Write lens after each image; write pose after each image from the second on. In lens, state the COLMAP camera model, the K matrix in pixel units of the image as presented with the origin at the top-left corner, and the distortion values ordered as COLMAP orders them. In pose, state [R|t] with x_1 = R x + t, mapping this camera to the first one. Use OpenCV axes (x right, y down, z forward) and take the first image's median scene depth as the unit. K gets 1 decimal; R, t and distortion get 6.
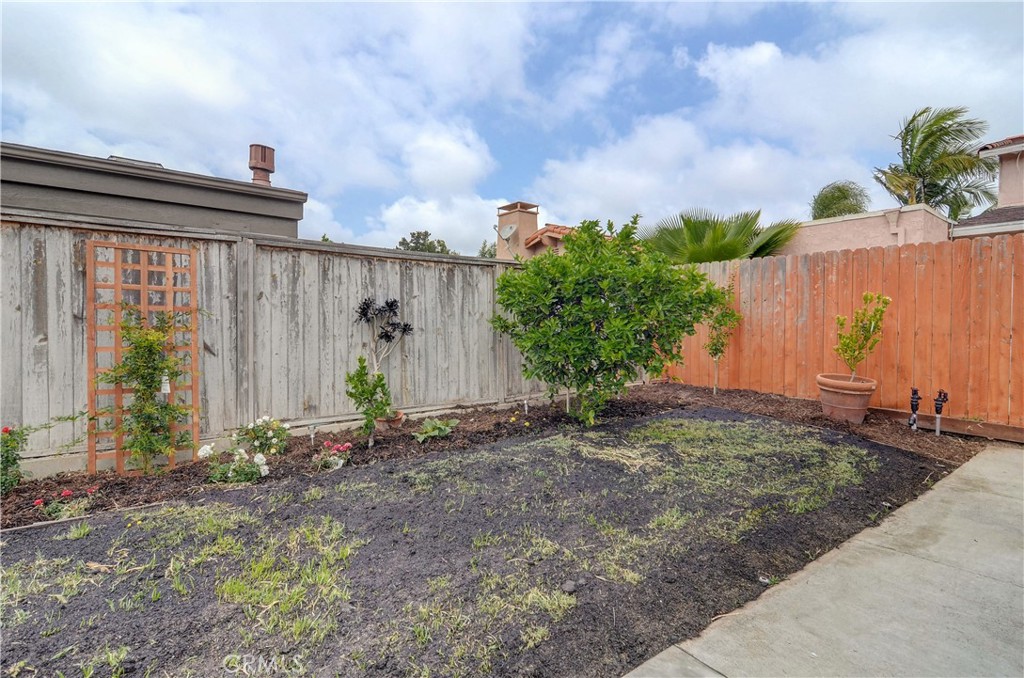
lens RADIAL K [[489.8, 0, 519.1], [0, 489.8, 335.6], [0, 0, 1]] dist [-0.004897, -0.003880]
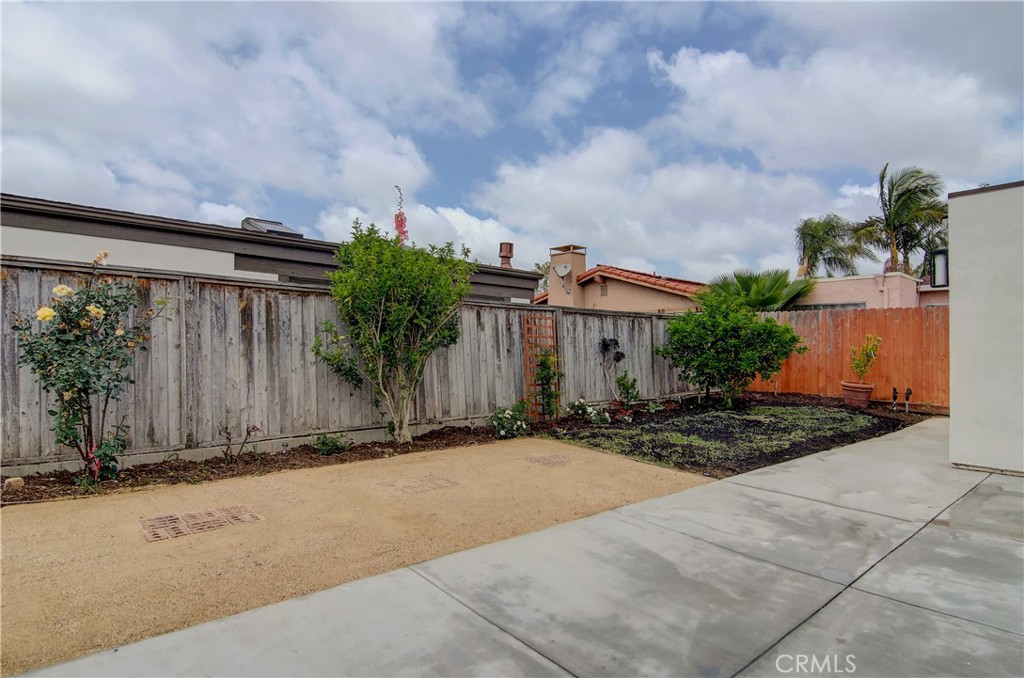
lens RADIAL K [[559.9, 0, 505.6], [0, 559.9, 340.2], [0, 0, 1]] dist [0.007718, -0.011672]
pose [[0.998688, 0.002470, 0.051148, -0.732446], [-0.000970, 0.999569, -0.029333, -0.006769], [-0.051198, 0.029245, 0.998260, -1.000520]]
